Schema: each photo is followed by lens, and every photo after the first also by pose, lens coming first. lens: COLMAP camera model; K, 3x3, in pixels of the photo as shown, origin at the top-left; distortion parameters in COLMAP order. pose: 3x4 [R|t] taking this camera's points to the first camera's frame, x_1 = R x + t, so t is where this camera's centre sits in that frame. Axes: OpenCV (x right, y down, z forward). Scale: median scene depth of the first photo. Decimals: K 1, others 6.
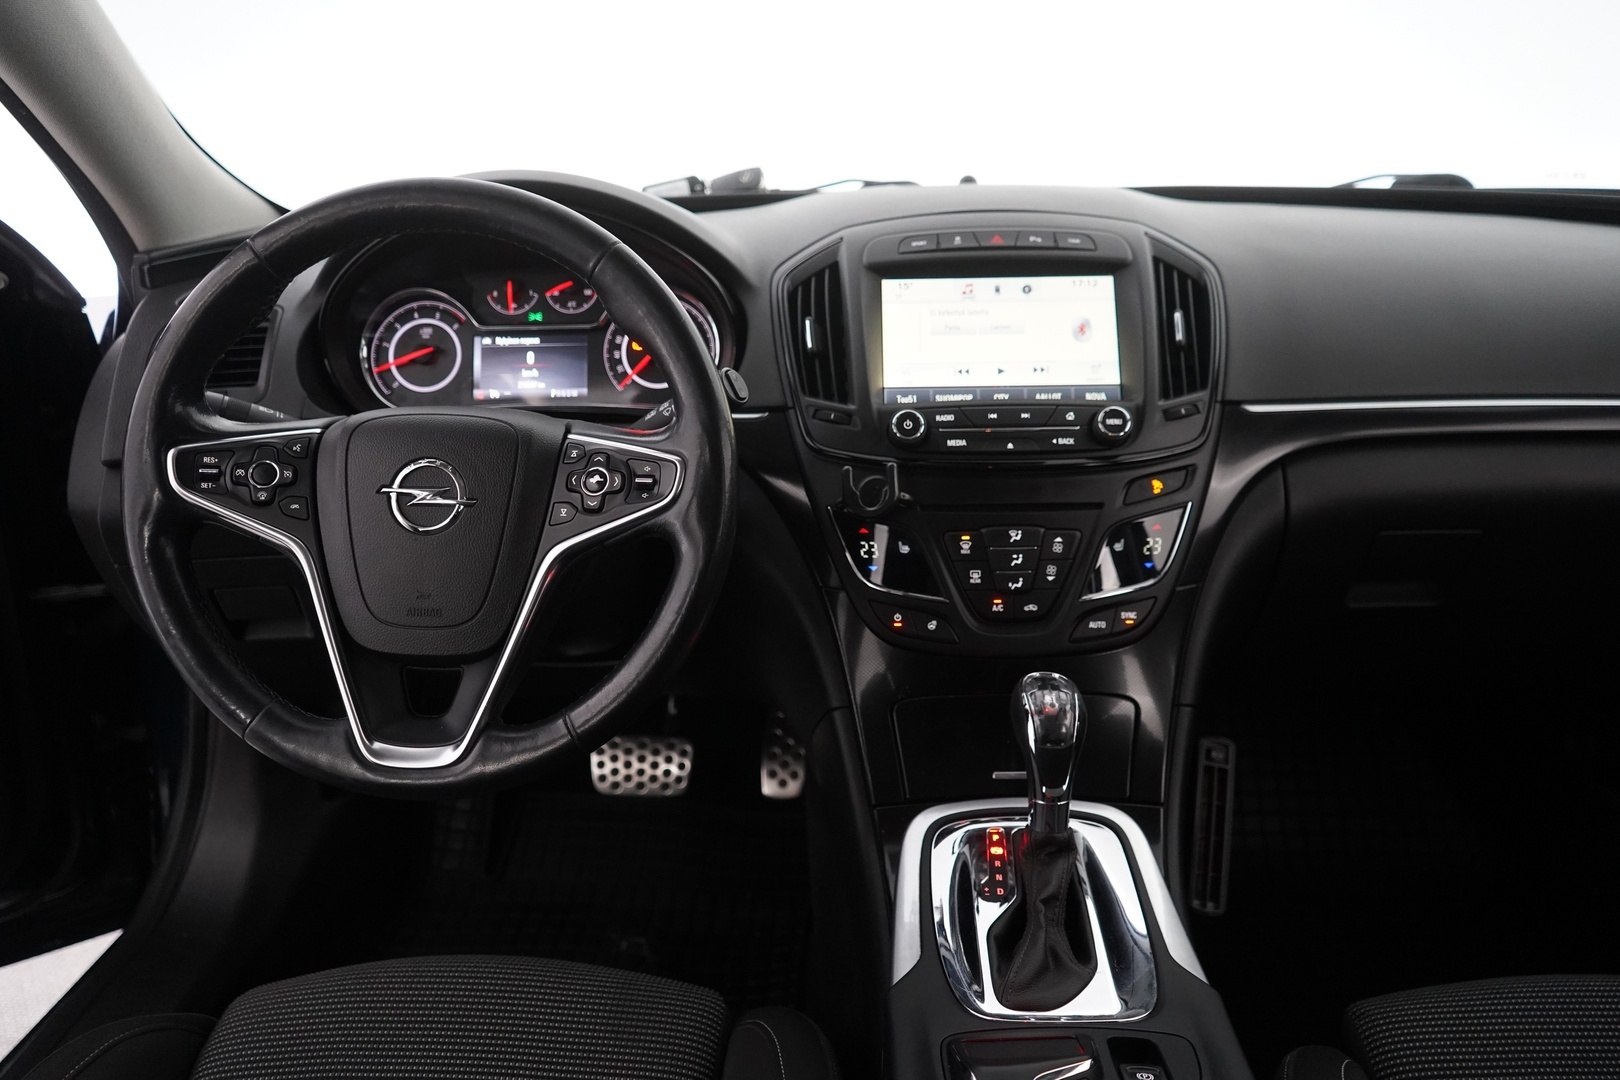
lens RADIAL K [[1329.4, 0, 810.0], [0, 1329.4, 540.0], [0, 0, 1]] dist [-0.000943, 0.007457]
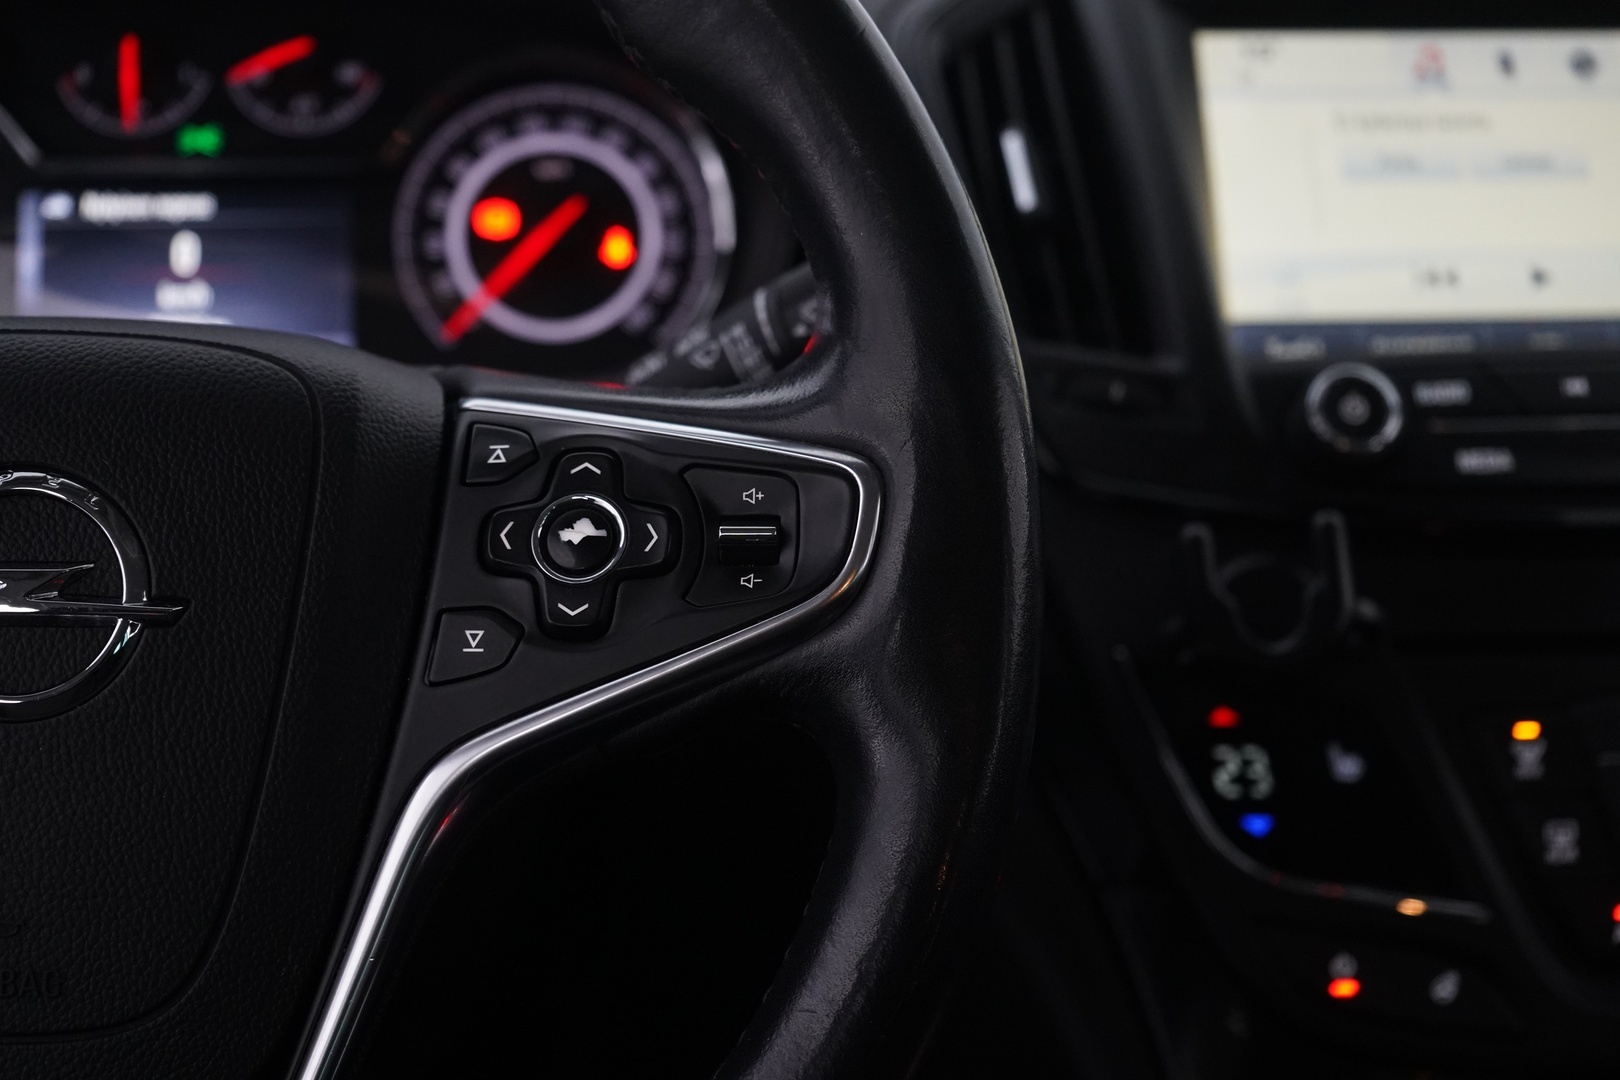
lens RADIAL K [[2734.0, 0, 810.0], [0, 2734.0, 540.0], [0, 0, 1]] dist [-0.024738, 0.017602]
pose [[0.991431, -0.005368, 0.130518, -0.150436], [0.018999, 0.994457, -0.103417, 0.017695], [-0.129239, 0.105011, 0.986038, 0.291688]]
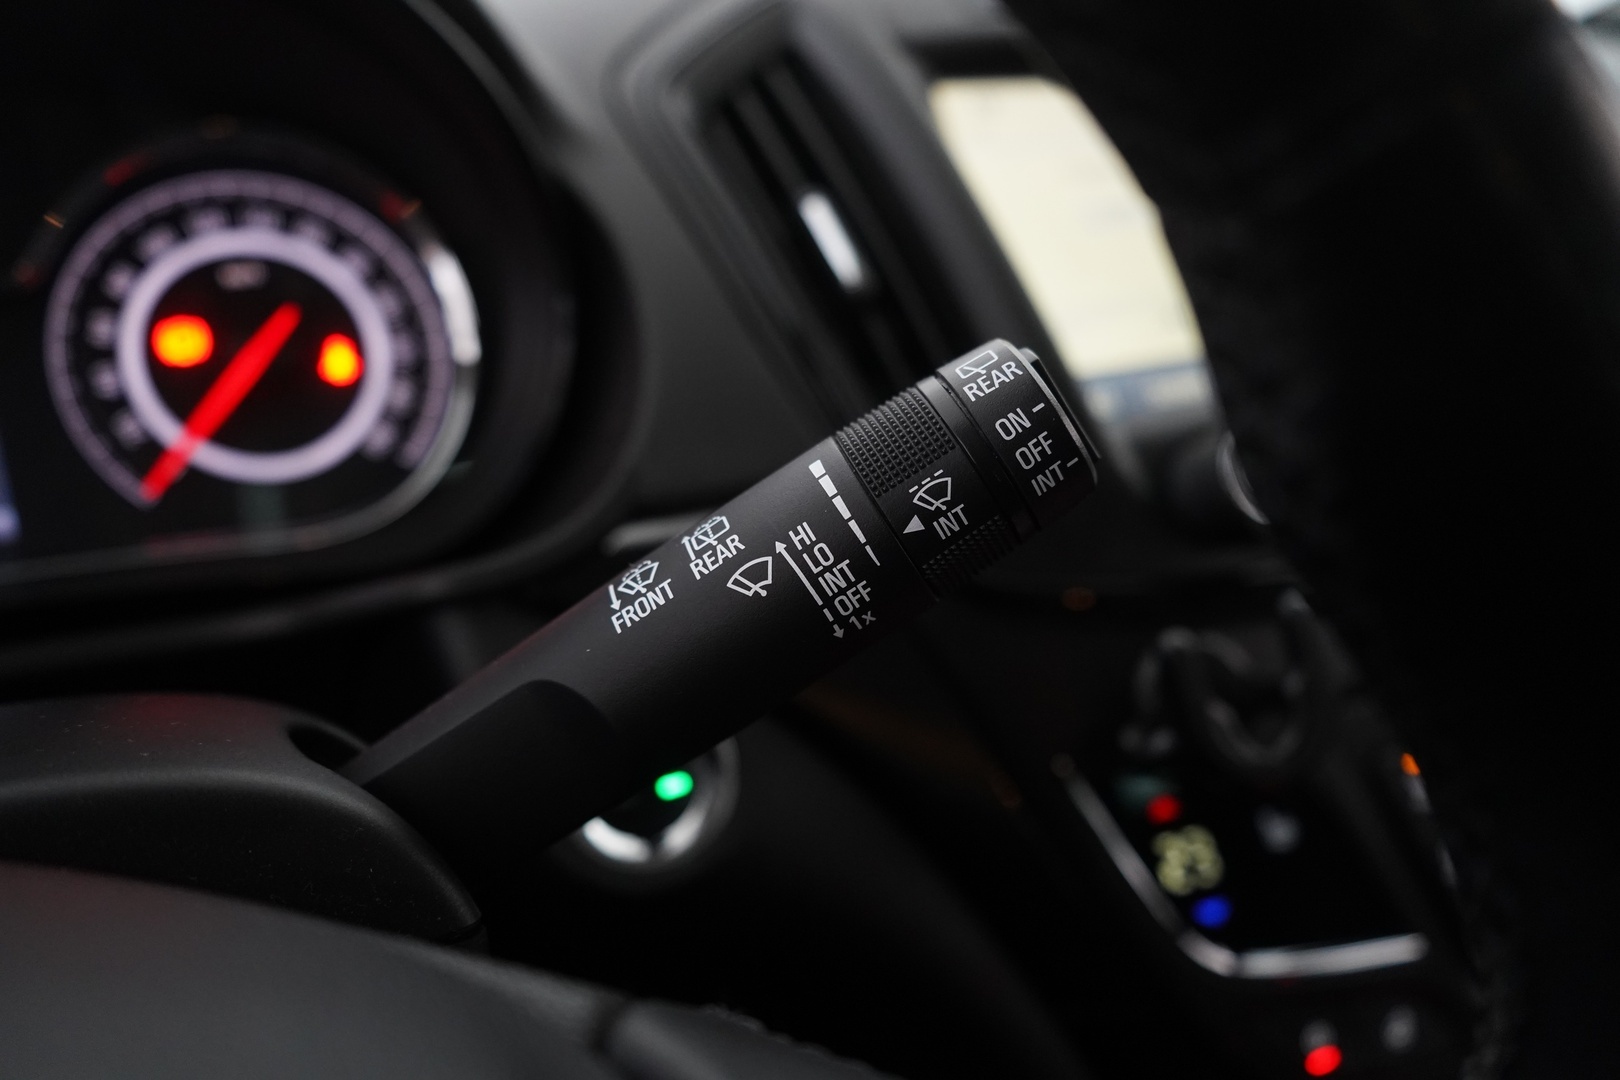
lens RADIAL K [[1329.4, 0, 810.0], [0, 1329.4, 540.0], [0, 0, 1]] dist [-0.000943, 0.007457]
pose [[0.841092, -0.170415, 0.513345, -0.181604], [0.174538, 0.983812, 0.040625, -0.096081], [-0.511958, 0.055429, 0.857220, 0.718509]]
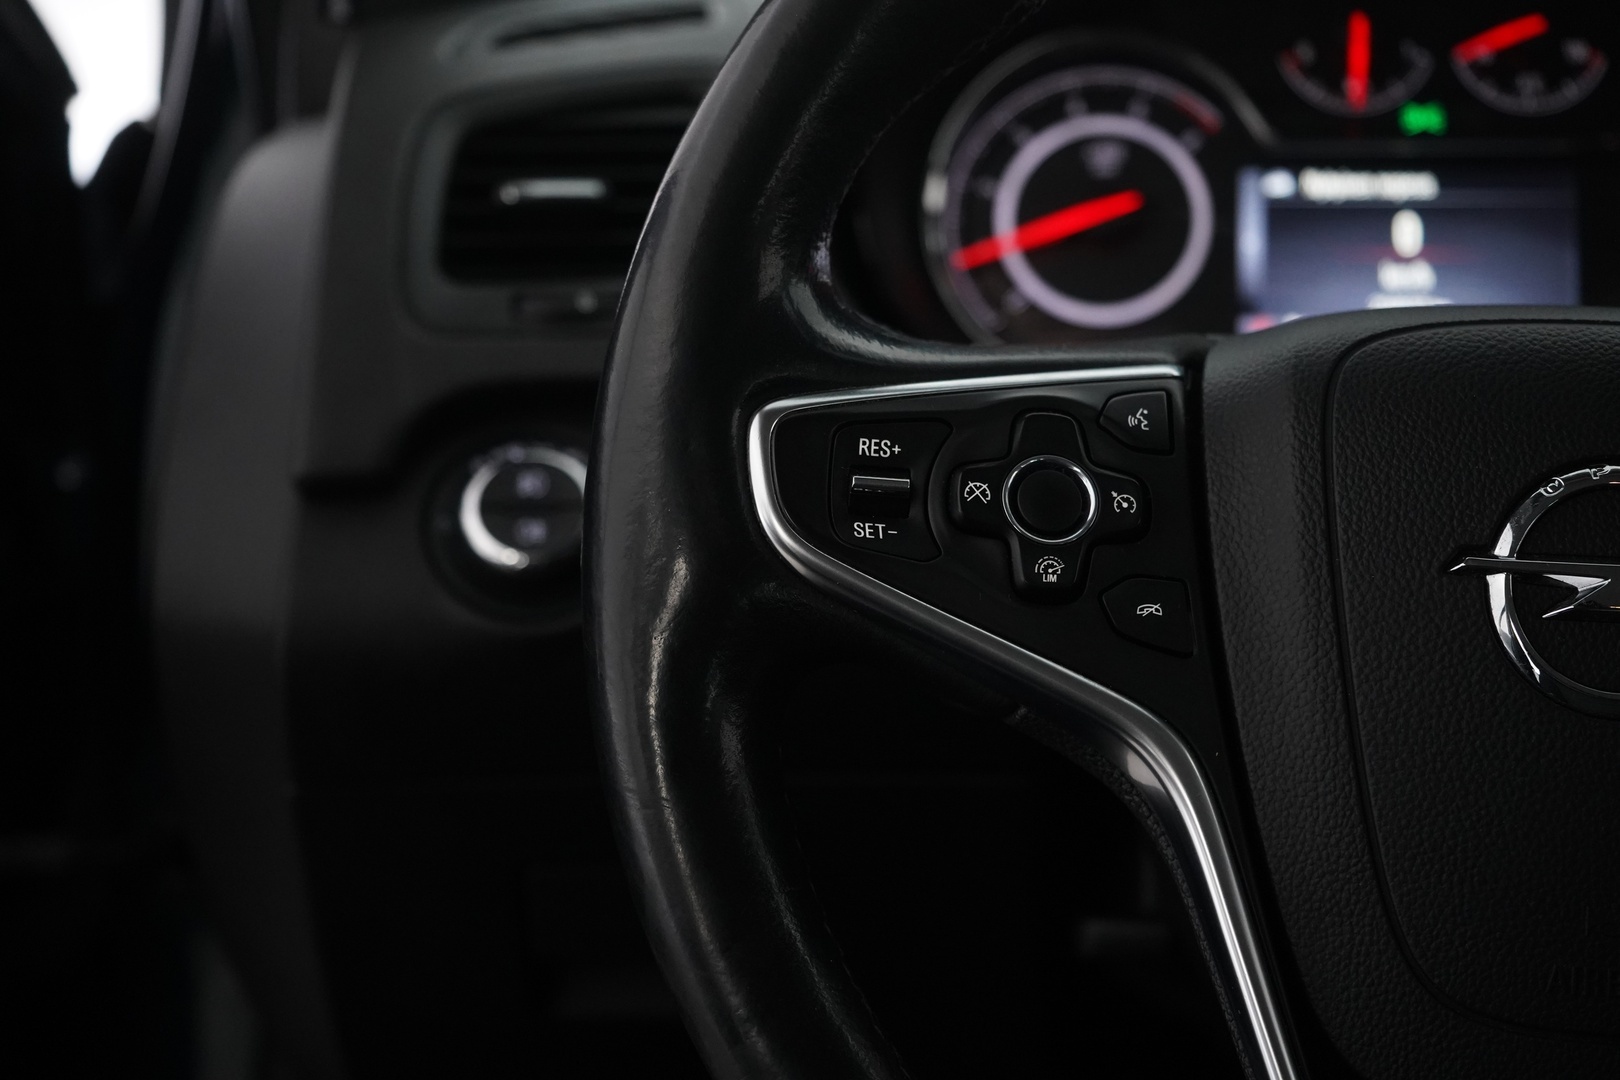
lens RADIAL K [[2734.0, 0, 810.0], [0, 2734.0, 540.0], [0, 0, 1]] dist [-0.024738, 0.017602]
pose [[0.997057, 0.028180, -0.071295, -0.334809], [-0.034448, 0.995501, -0.088266, 0.012849], [0.068487, 0.090463, 0.993542, 0.303128]]
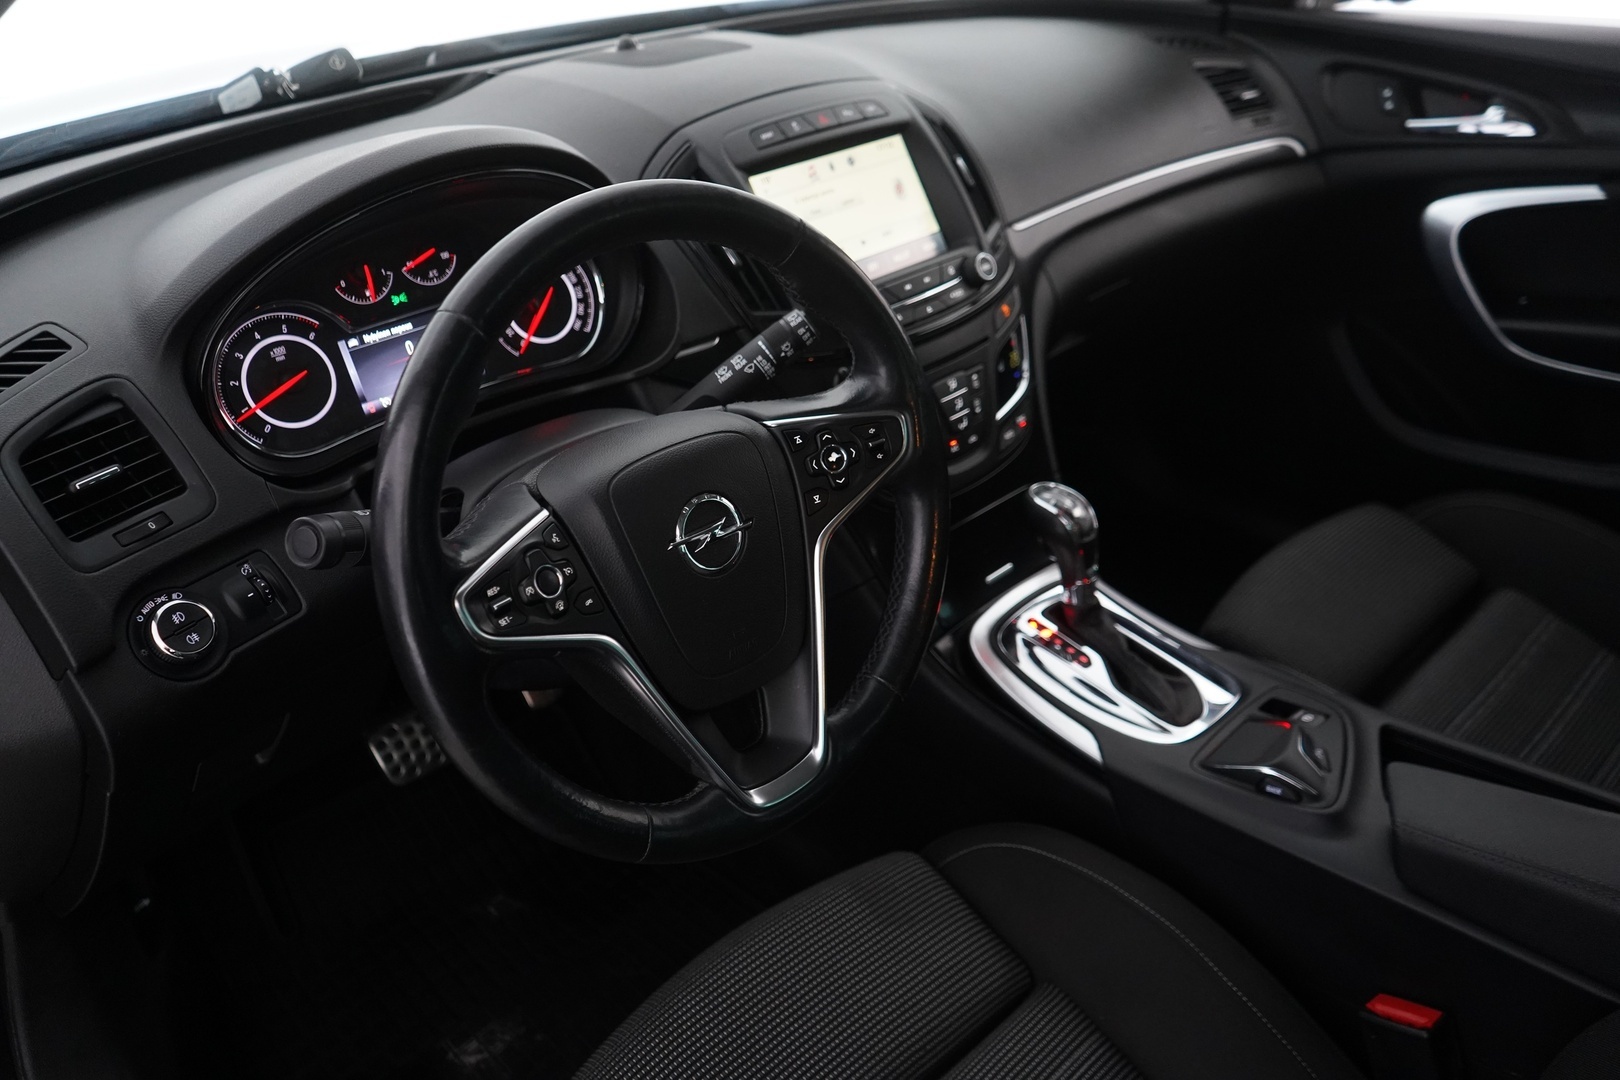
lens RADIAL K [[1306.7, 0, 810.0], [0, 1306.7, 540.0], [0, 0, 1]] dist [-0.005631, 0.001684]
pose [[0.690578, -0.368950, 0.622075, -0.636648], [0.236035, 0.927977, 0.288353, -0.216983], [-0.683659, -0.052299, 0.727925, 0.230484]]
